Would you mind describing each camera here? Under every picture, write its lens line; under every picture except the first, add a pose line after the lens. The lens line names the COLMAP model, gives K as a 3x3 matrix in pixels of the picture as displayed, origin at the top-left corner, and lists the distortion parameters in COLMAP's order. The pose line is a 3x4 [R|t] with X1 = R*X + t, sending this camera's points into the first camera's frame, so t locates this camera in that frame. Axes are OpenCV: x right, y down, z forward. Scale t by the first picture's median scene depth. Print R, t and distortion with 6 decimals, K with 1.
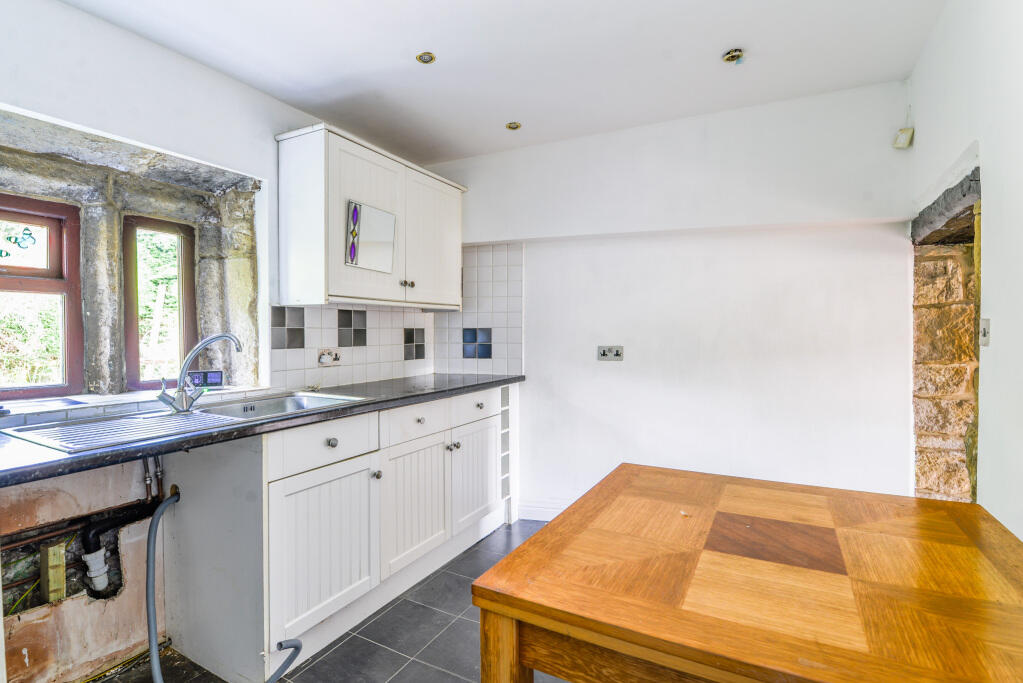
lens RADIAL K [[486.6, 0, 512.1], [0, 486.6, 337.9], [0, 0, 1]] dist [0.000896, -0.007249]
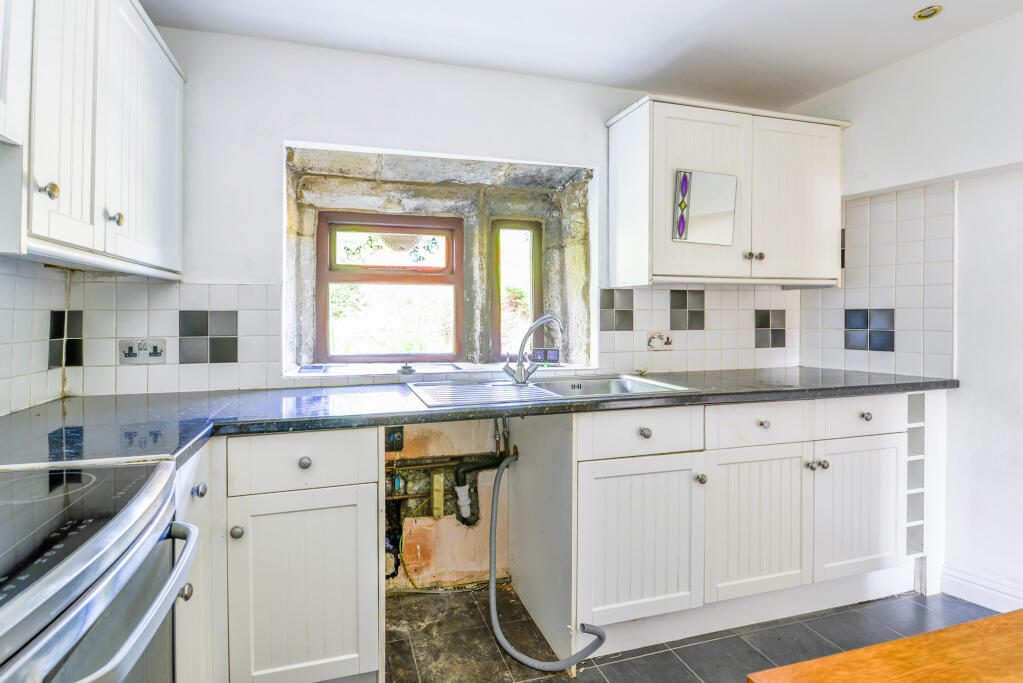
lens RADIAL K [[486.6, 0, 468.6], [0, 486.6, 315.9], [0, 0, 1]] dist [0.000896, -0.007249]
pose [[0.692408, 0.004130, -0.721494, 0.056544], [-0.009600, 0.999948, -0.003489, -0.002022], [0.721442, 0.009342, 0.692412, 0.092132]]
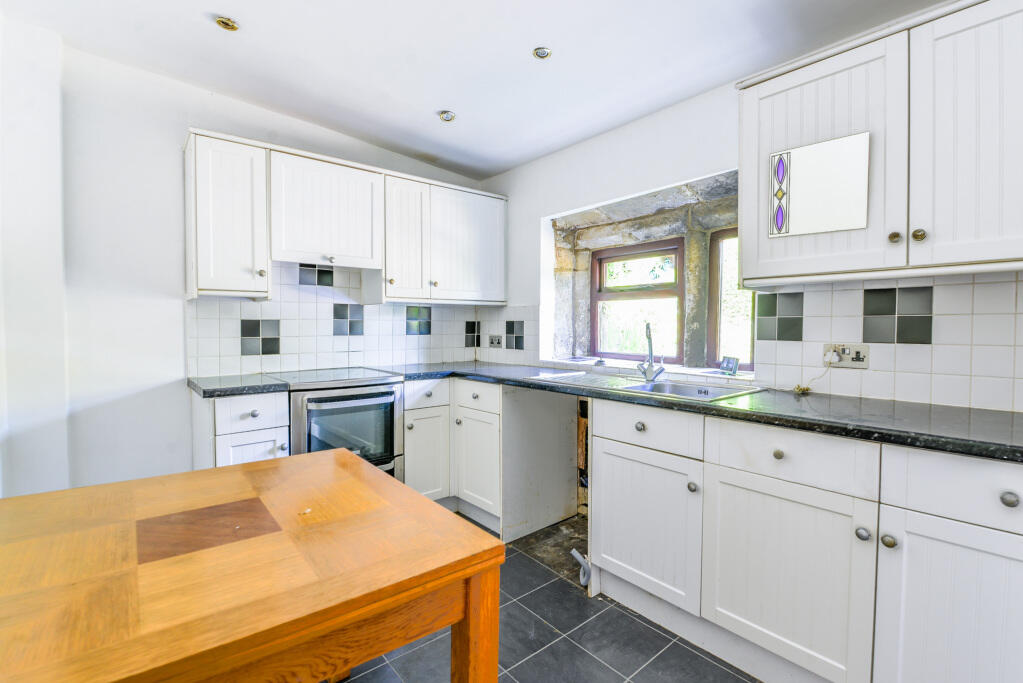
lens RADIAL K [[486.6, 0, 510.5], [0, 486.6, 342.6], [0, 0, 1]] dist [0.000896, -0.007249]
pose [[-0.390536, 0.036097, -0.919880, 0.594202], [-0.010821, 0.998982, 0.043795, -0.008552], [0.920524, 0.027058, -0.389748, 0.967702]]
